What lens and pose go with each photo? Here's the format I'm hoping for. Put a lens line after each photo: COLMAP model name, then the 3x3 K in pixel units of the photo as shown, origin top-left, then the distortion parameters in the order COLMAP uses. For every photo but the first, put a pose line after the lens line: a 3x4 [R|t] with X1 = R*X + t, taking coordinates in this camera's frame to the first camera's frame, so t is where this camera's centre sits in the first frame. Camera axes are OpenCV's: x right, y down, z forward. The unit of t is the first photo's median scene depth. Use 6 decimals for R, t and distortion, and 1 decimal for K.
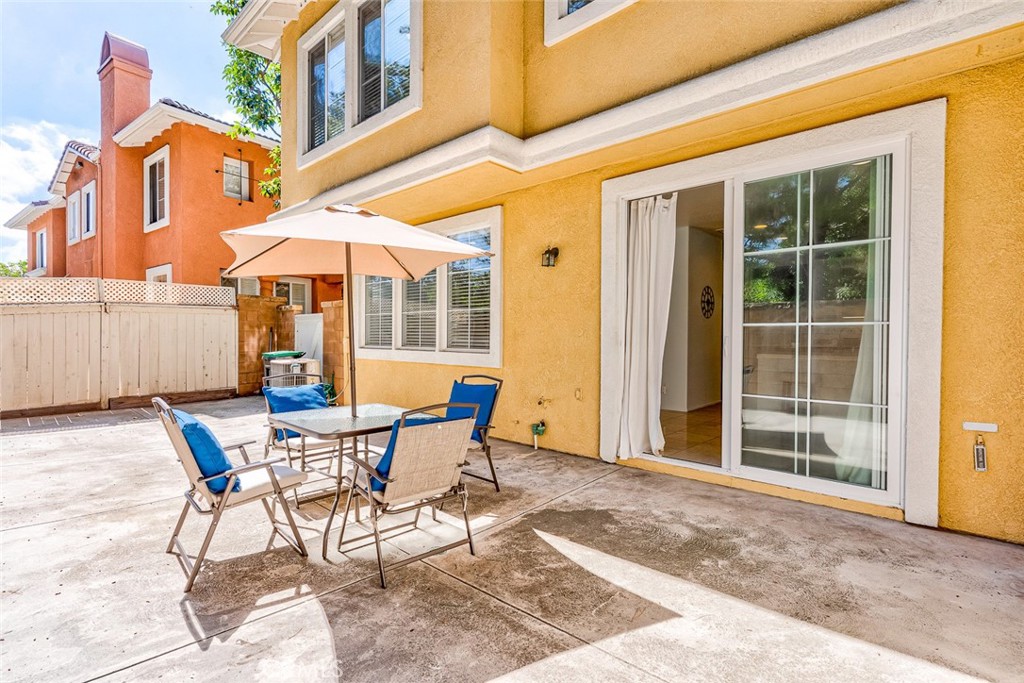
lens RADIAL K [[493.5, 0, 513.3], [0, 493.5, 342.3], [0, 0, 1]] dist [0.014079, -0.002054]
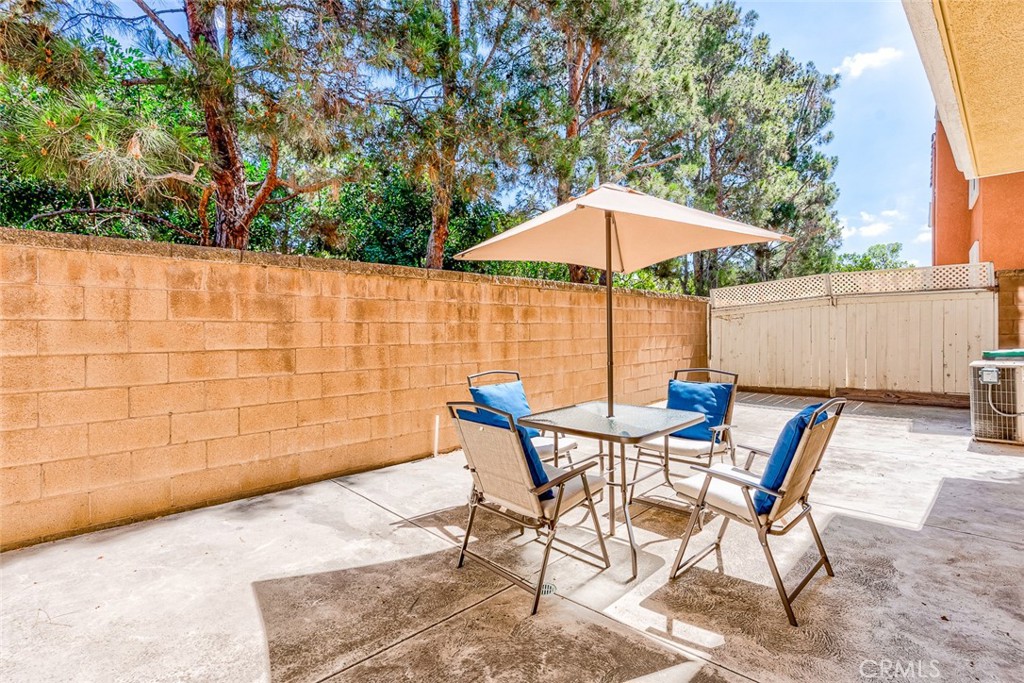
lens RADIAL K [[493.5, 0, 510.8], [0, 493.5, 334.8], [0, 0, 1]] dist [0.014079, -0.002054]
pose [[-0.023694, 0.006714, -0.999697, 0.576598], [-0.005102, 0.999964, 0.006837, -0.004328], [0.999706, 0.005263, -0.023659, 0.833492]]
